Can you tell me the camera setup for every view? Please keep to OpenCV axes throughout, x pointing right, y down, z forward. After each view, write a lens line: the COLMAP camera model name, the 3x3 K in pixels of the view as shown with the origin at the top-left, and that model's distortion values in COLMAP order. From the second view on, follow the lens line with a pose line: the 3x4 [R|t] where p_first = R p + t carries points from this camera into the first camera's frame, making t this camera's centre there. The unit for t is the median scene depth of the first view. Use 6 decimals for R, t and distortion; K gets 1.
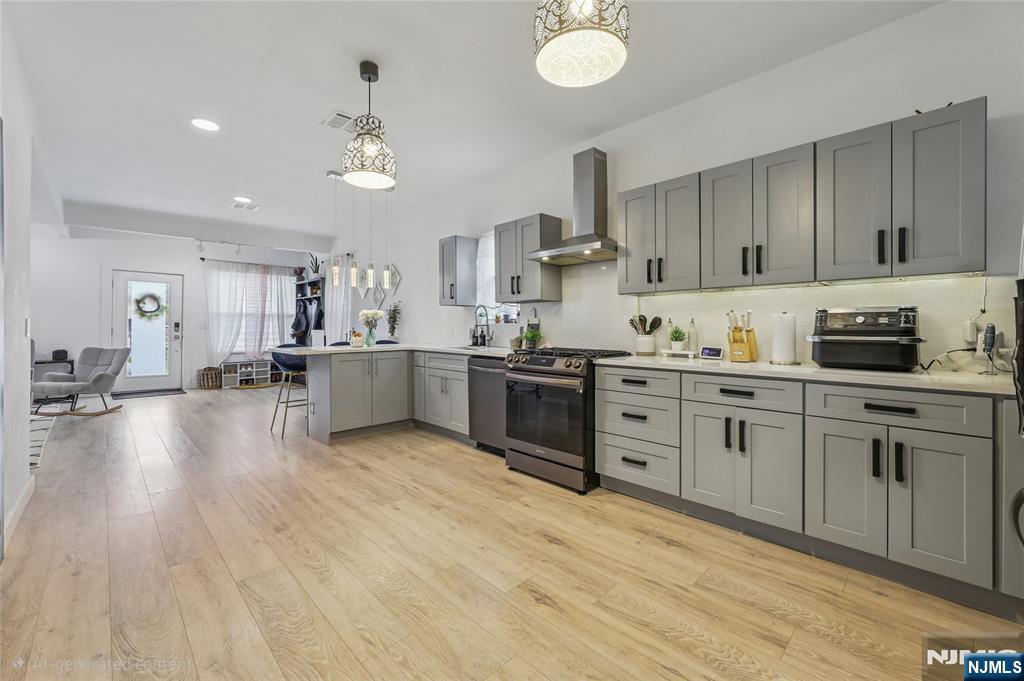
lens RADIAL K [[422.6, 0, 519.8], [0, 422.6, 334.0], [0, 0, 1]] dist [-0.009329, 0.001335]
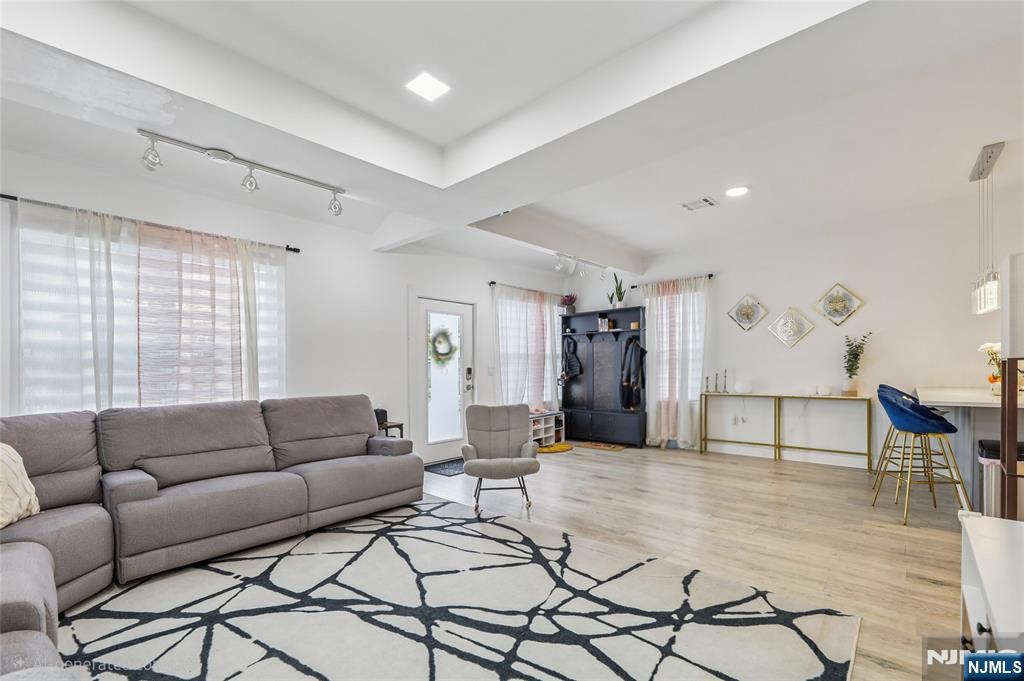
lens RADIAL K [[450.7, 0, 531.8], [0, 450.7, 371.5], [0, 0, 1]] dist [-0.004465, 0.000562]
pose [[0.997007, -0.022232, 0.074051, -1.560956], [0.022637, 0.999733, -0.004626, -0.029996], [-0.073928, 0.006288, 0.997244, 0.390669]]
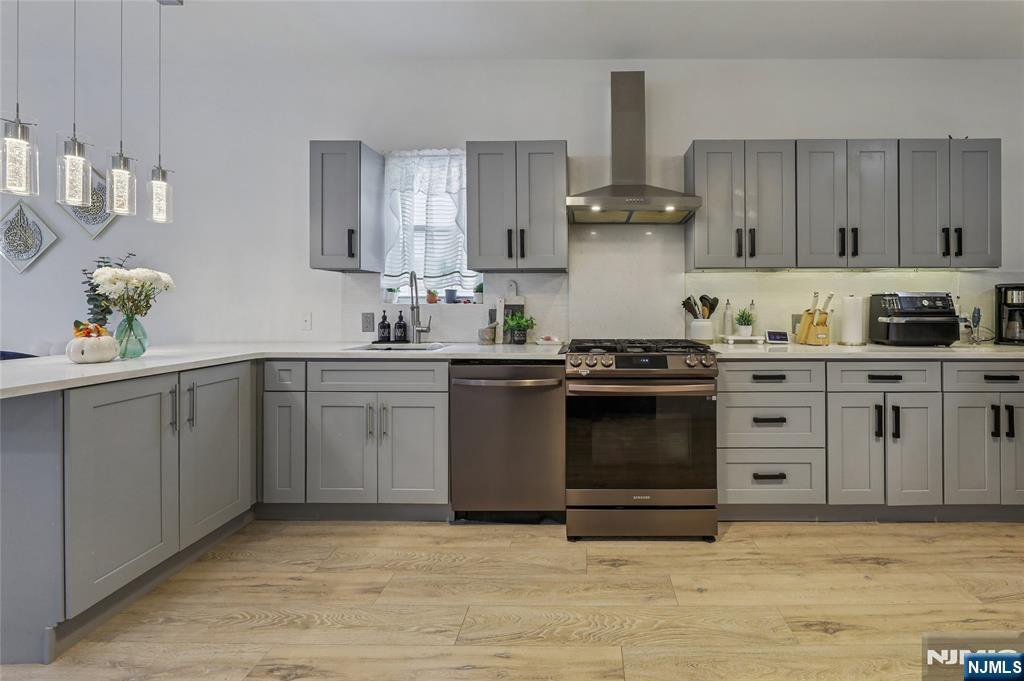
lens RADIAL K [[450.7, 0, 591.2], [0, 450.7, 310.2], [0, 0, 1]] dist [-0.004465, 0.000562]
pose [[0.706334, -0.001871, 0.707876, -0.474477], [0.012821, 0.999866, -0.010150, -0.008960], [-0.707763, 0.016245, 0.706263, 0.517645]]
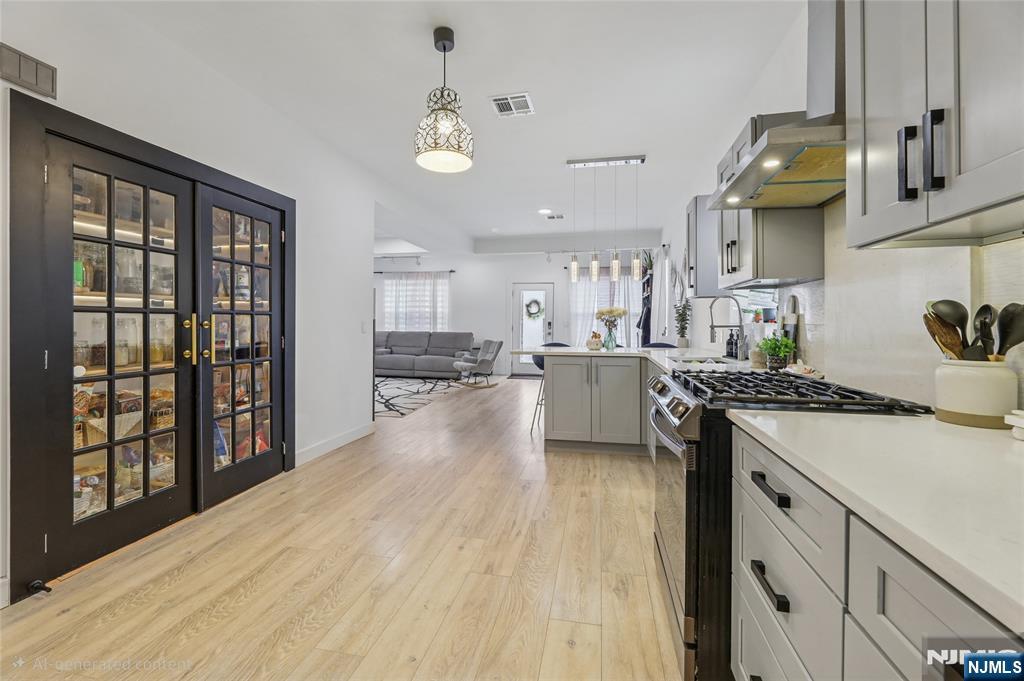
lens RADIAL K [[422.6, 0, 518.4], [0, 422.6, 330.9], [0, 0, 1]] dist [-0.009329, 0.001335]
pose [[0.539983, 0.015790, -0.841528, 0.371420], [-0.016827, 0.999827, 0.007963, -0.018031], [0.841508, 0.009860, 0.540155, 0.513496]]
